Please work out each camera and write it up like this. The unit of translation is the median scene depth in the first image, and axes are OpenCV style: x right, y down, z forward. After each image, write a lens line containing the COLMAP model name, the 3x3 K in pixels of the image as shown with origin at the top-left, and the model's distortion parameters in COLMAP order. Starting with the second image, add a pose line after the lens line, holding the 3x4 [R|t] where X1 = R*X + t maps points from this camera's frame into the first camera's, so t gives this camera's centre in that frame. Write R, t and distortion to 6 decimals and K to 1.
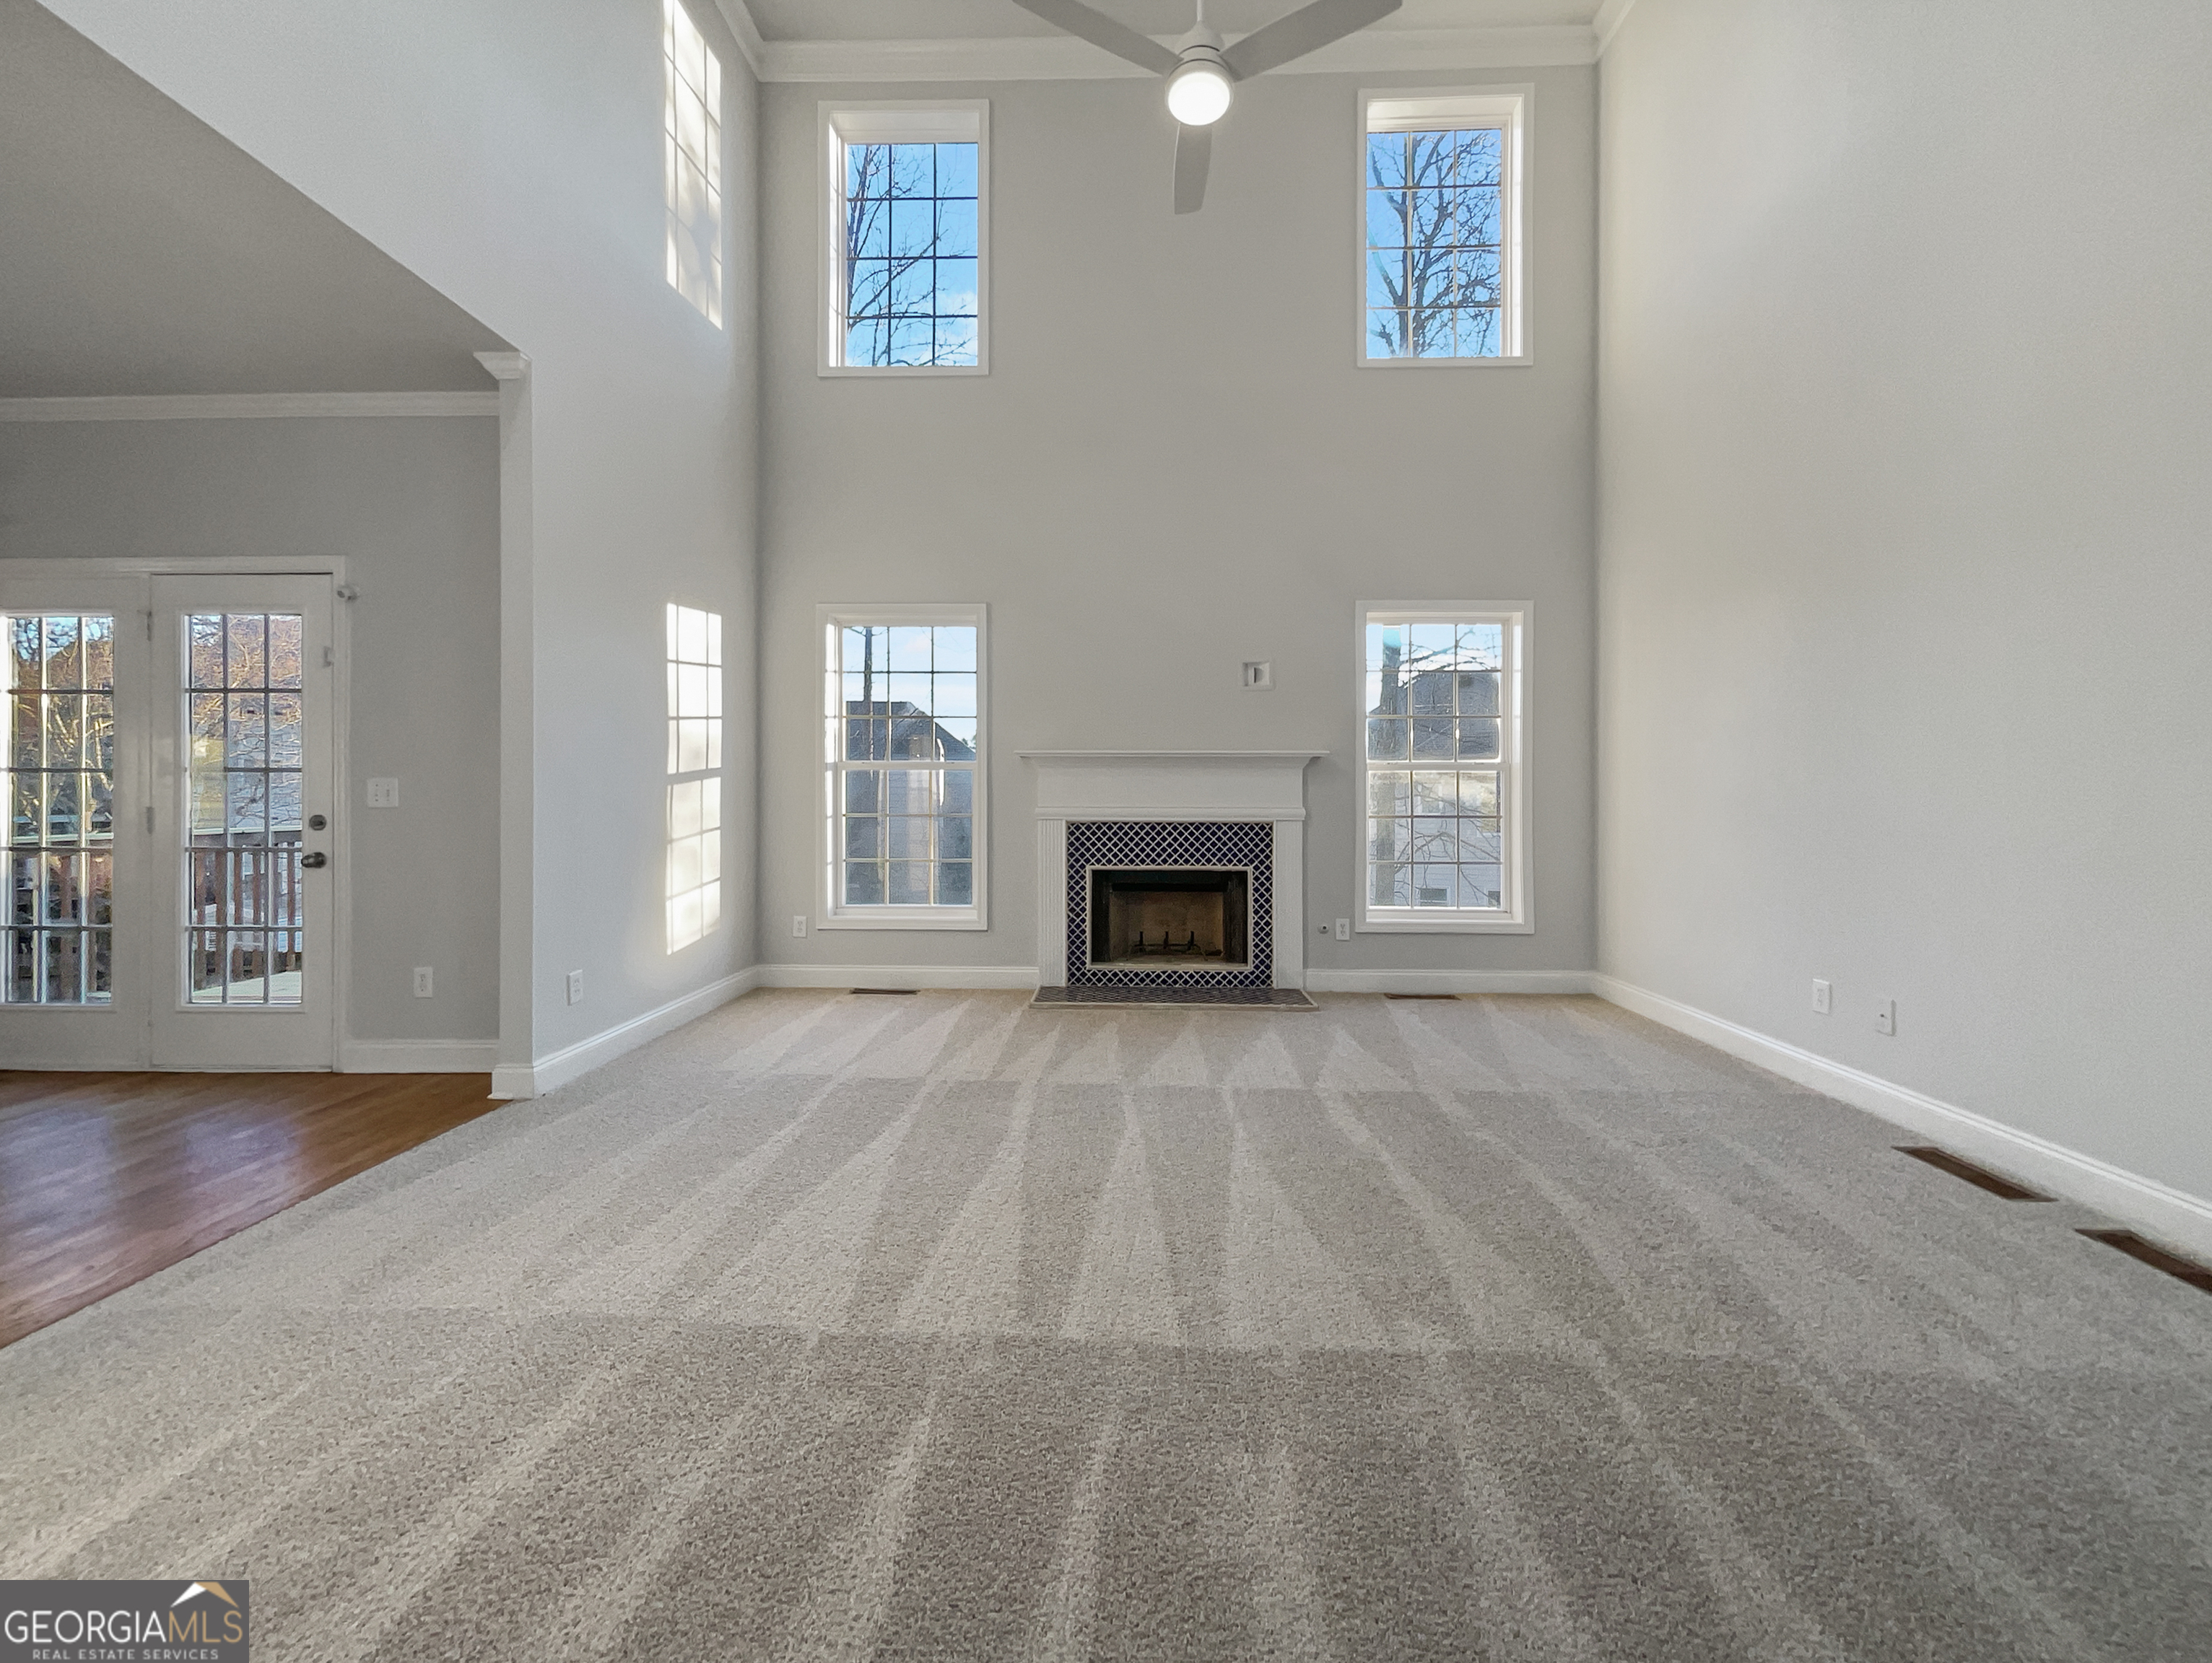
lens RADIAL K [[896.1, 0, 1108.5], [0, 896.1, 804.1], [0, 0, 1]] dist [0.002892, 0.000199]
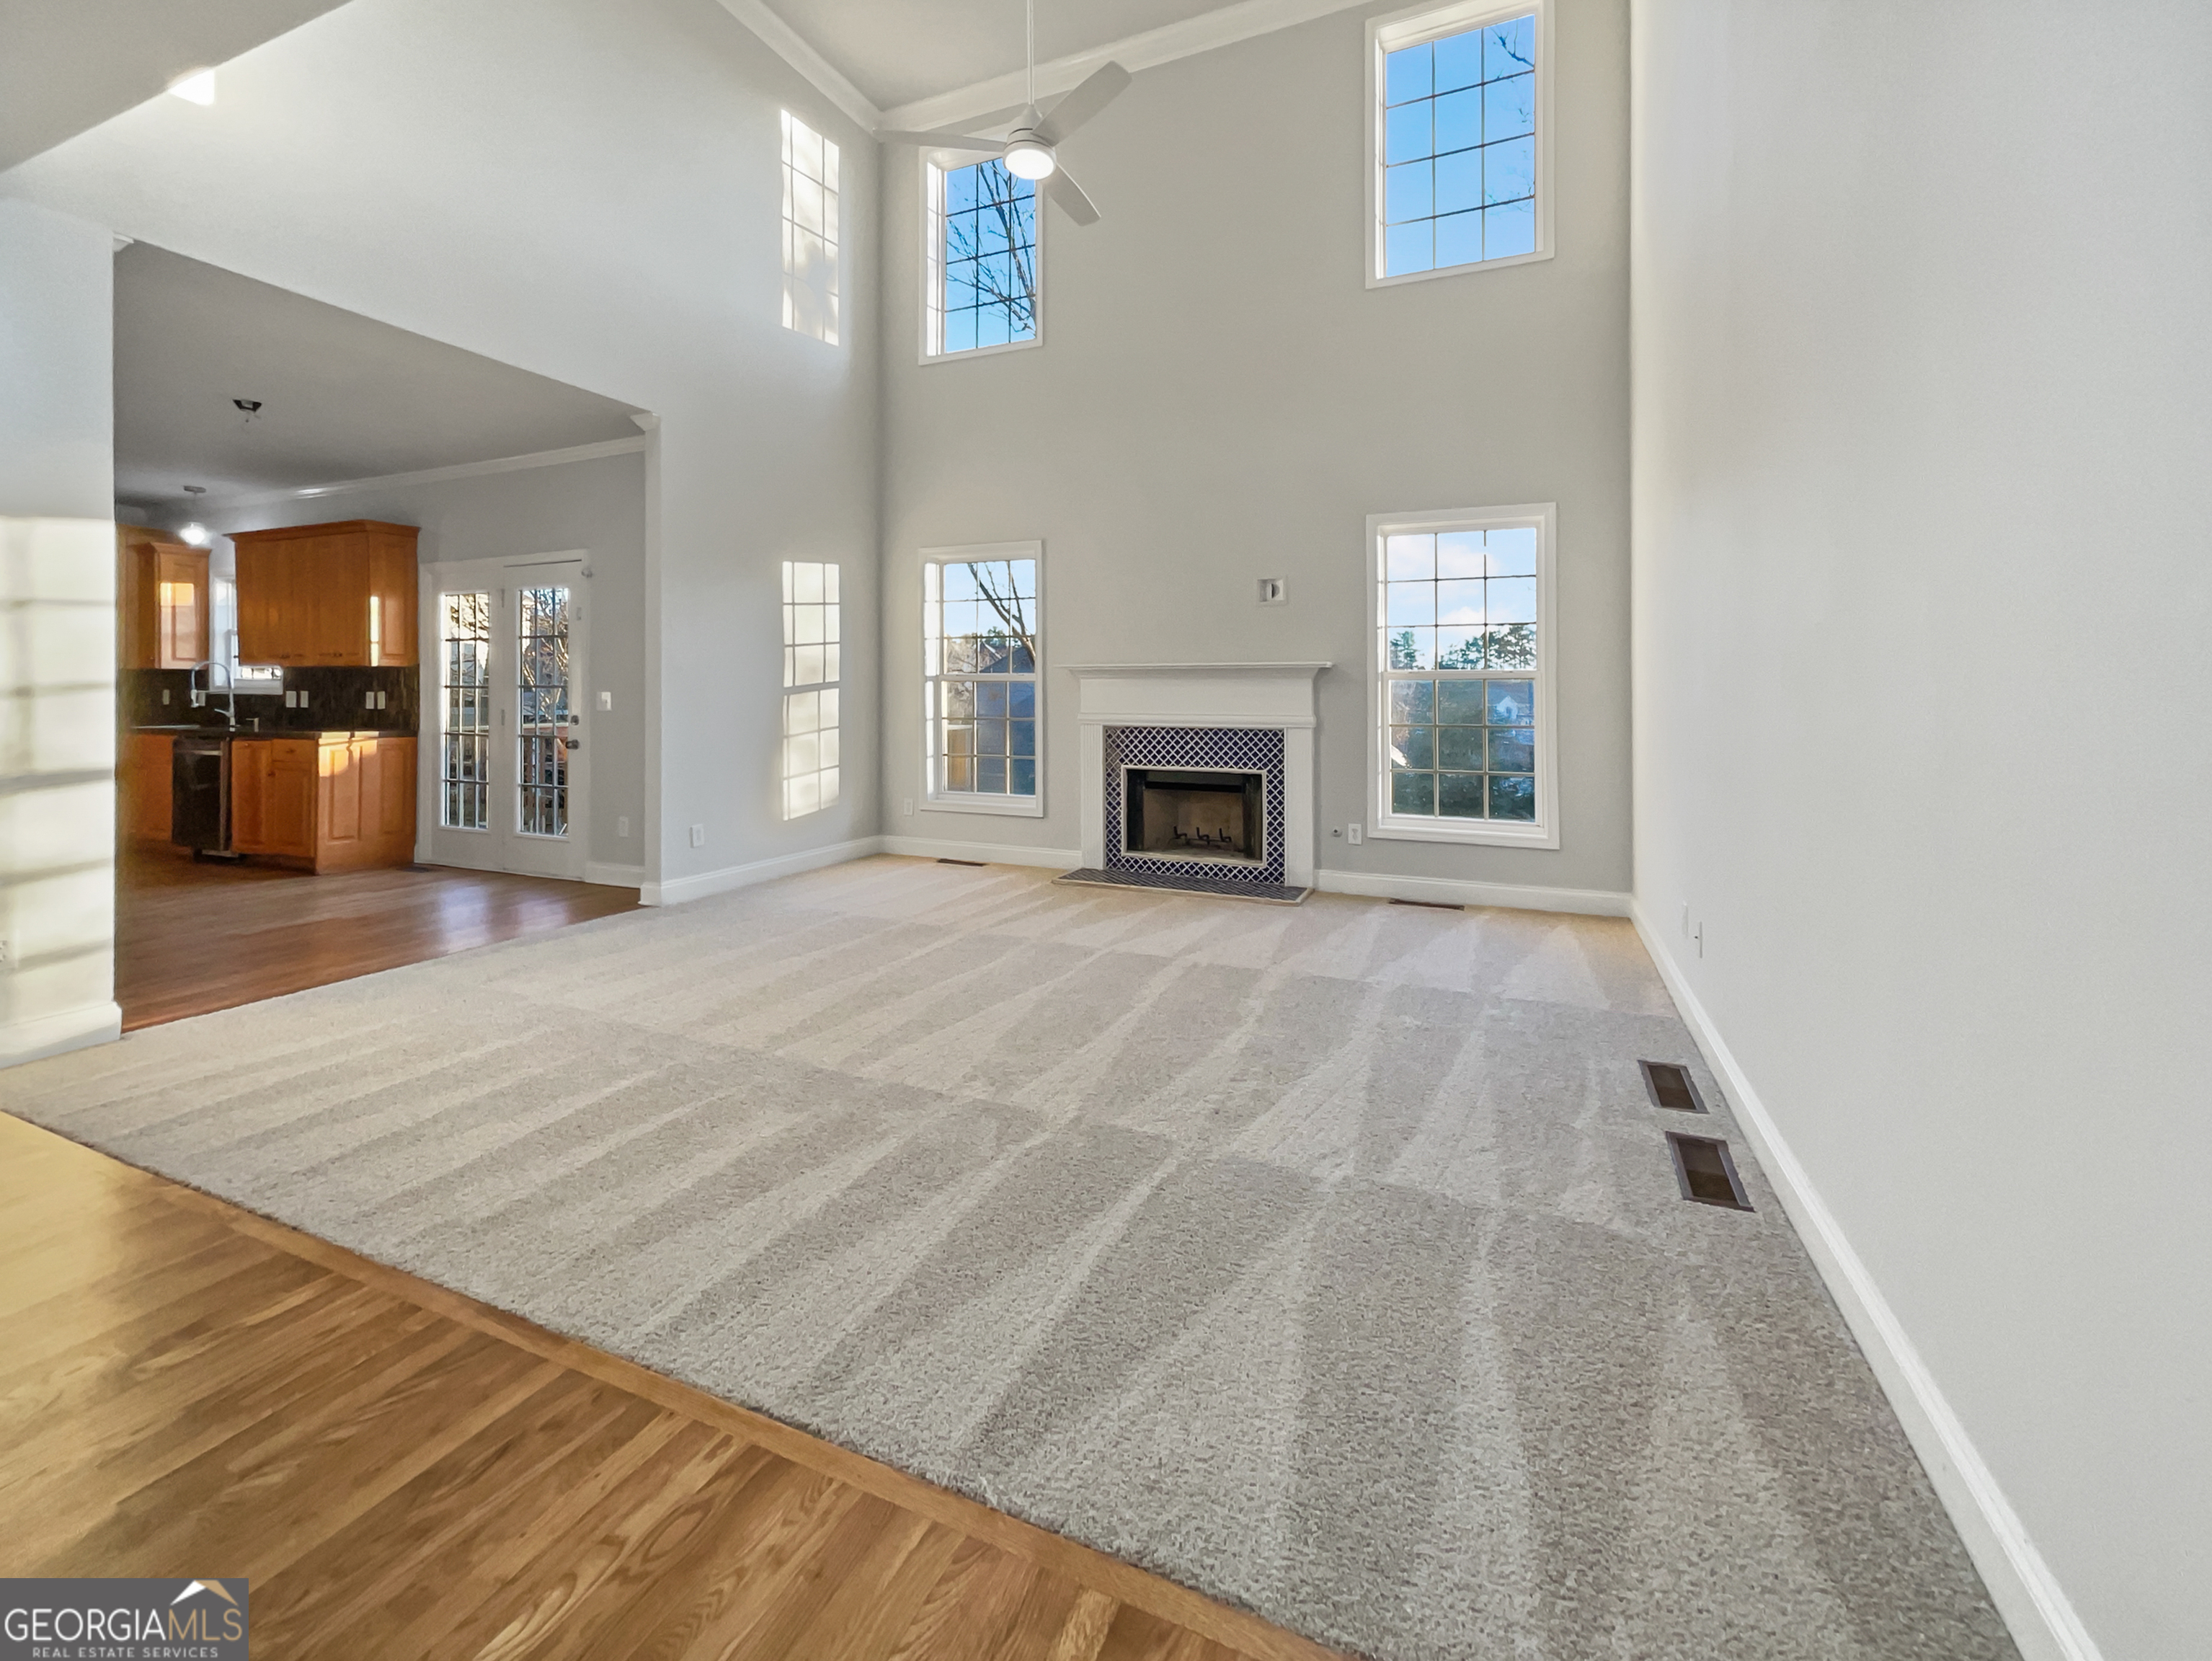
lens RADIAL K [[946.8, 0, 1103.4], [0, 946.8, 701.9], [0, 0, 1]] dist [0.000548, -0.000012]
pose [[0.927442, 0.004506, -0.373941, 0.403364], [-0.005278, 0.999986, -0.001041, -0.009731], [0.373931, 0.002939, 0.927452, -0.123215]]
